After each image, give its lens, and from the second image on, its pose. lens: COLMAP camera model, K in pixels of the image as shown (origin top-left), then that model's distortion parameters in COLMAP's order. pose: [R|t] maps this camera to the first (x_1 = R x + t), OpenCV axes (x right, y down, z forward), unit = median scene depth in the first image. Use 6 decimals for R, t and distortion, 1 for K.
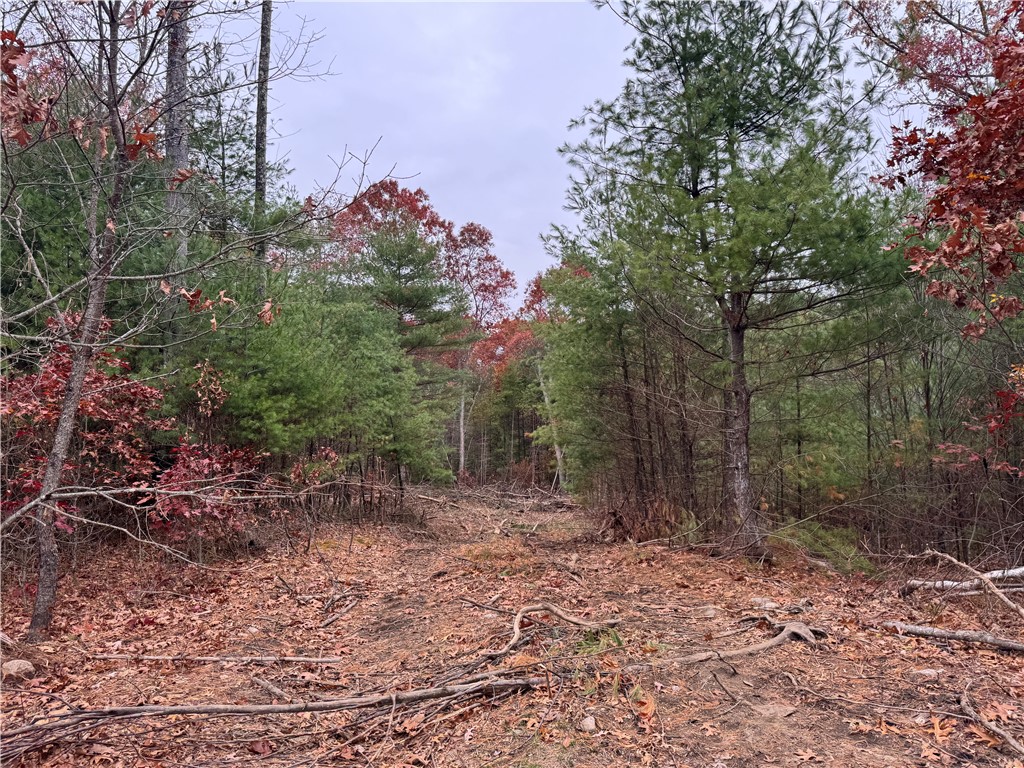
lens RADIAL K [[720.0, 0, 511.5], [0, 720.0, 384.7], [0, 0, 1]] dist [-0.000040, -0.000083]
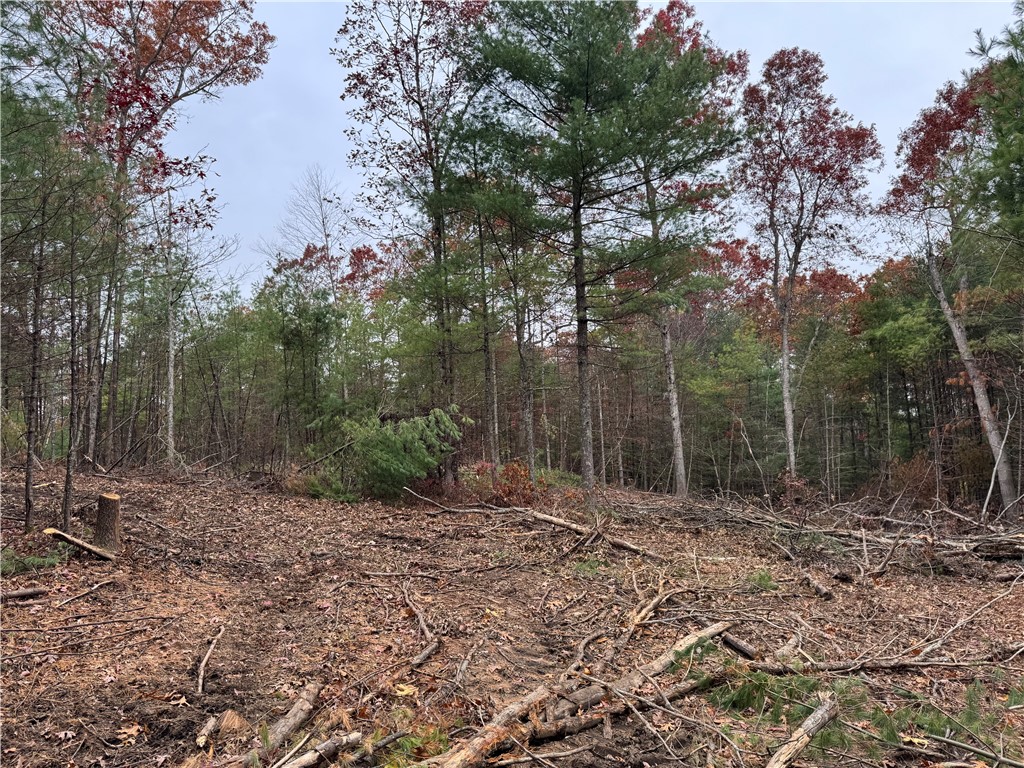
lens RADIAL K [[720.0, 0, 511.9], [0, 720.0, 385.8], [0, 0, 1]] dist [-0.000040, -0.000083]
pose [[0.863542, -0.069802, -0.499423, 0.028469], [0.054397, 0.997489, -0.045358, 0.062038], [0.501335, 0.012001, 0.865170, 0.403643]]
